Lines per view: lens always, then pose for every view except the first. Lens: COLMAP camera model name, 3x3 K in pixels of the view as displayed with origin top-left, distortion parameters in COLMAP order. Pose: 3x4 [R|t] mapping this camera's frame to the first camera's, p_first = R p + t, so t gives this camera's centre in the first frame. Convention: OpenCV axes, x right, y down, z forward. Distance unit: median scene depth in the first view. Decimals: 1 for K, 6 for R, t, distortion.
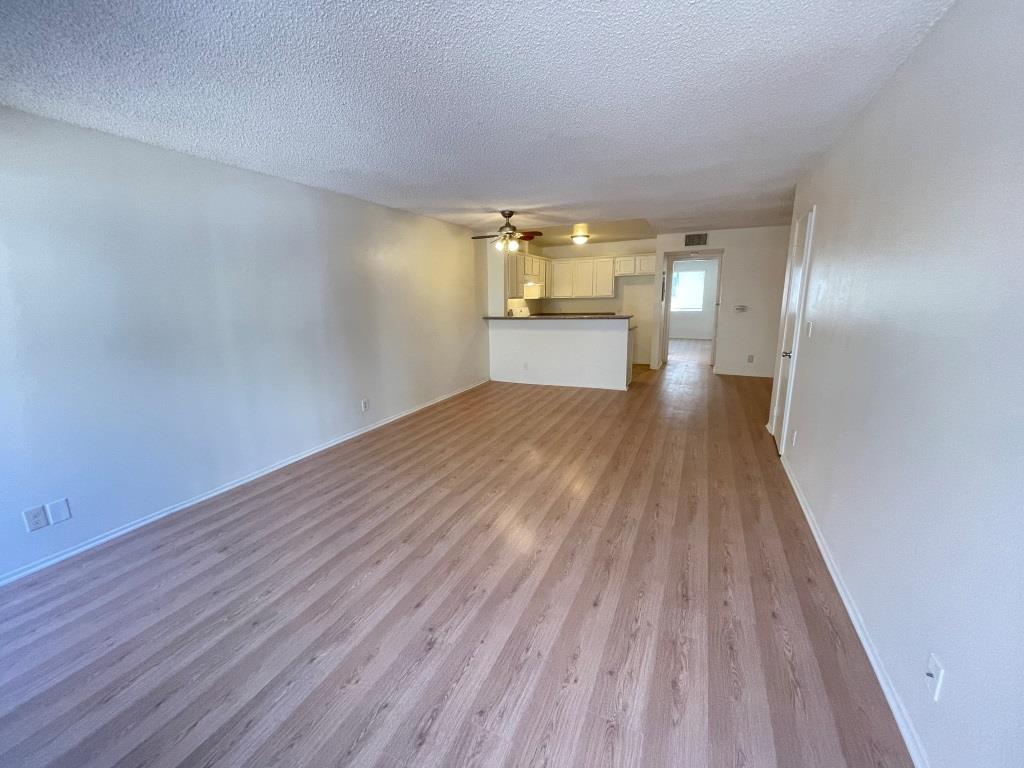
lens RADIAL K [[415.0, 0, 492.4], [0, 415.0, 383.5], [0, 0, 1]] dist [-0.001961, 0.000193]
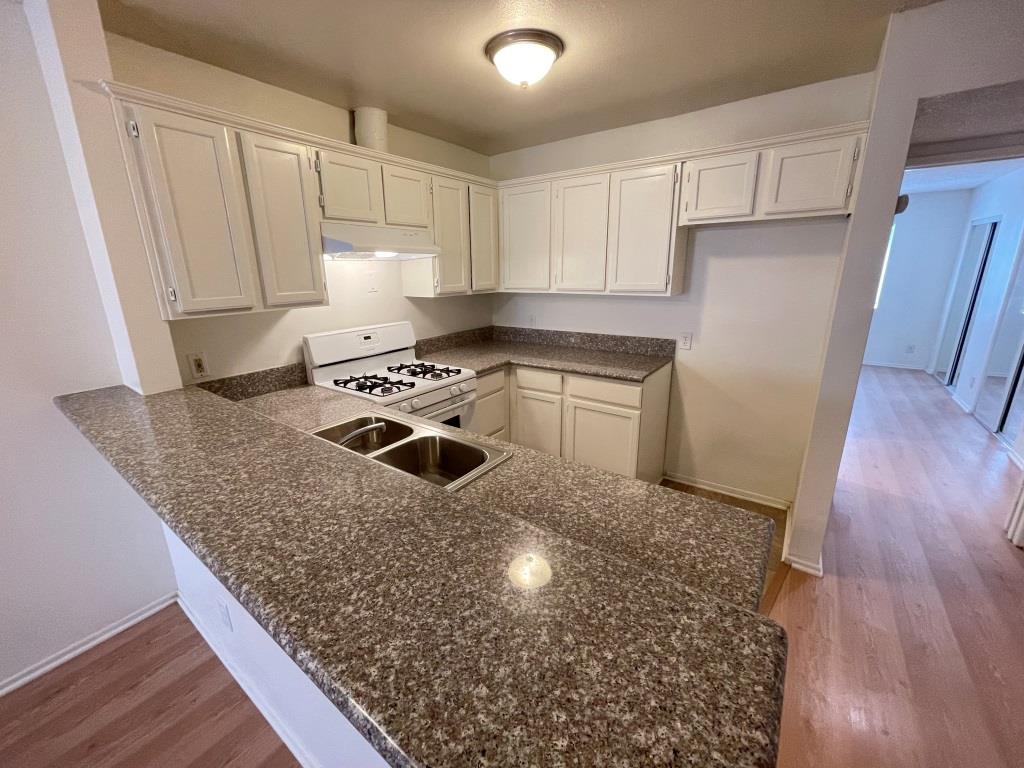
lens RADIAL K [[415.0, 0, 501.3], [0, 415.0, 380.0], [0, 0, 1]] dist [-0.001961, 0.000193]
pose [[0.986651, 0.038988, -0.158114, 0.518417], [-0.030352, 0.997931, 0.056671, -0.376752], [0.159997, -0.051115, 0.985793, 1.601718]]
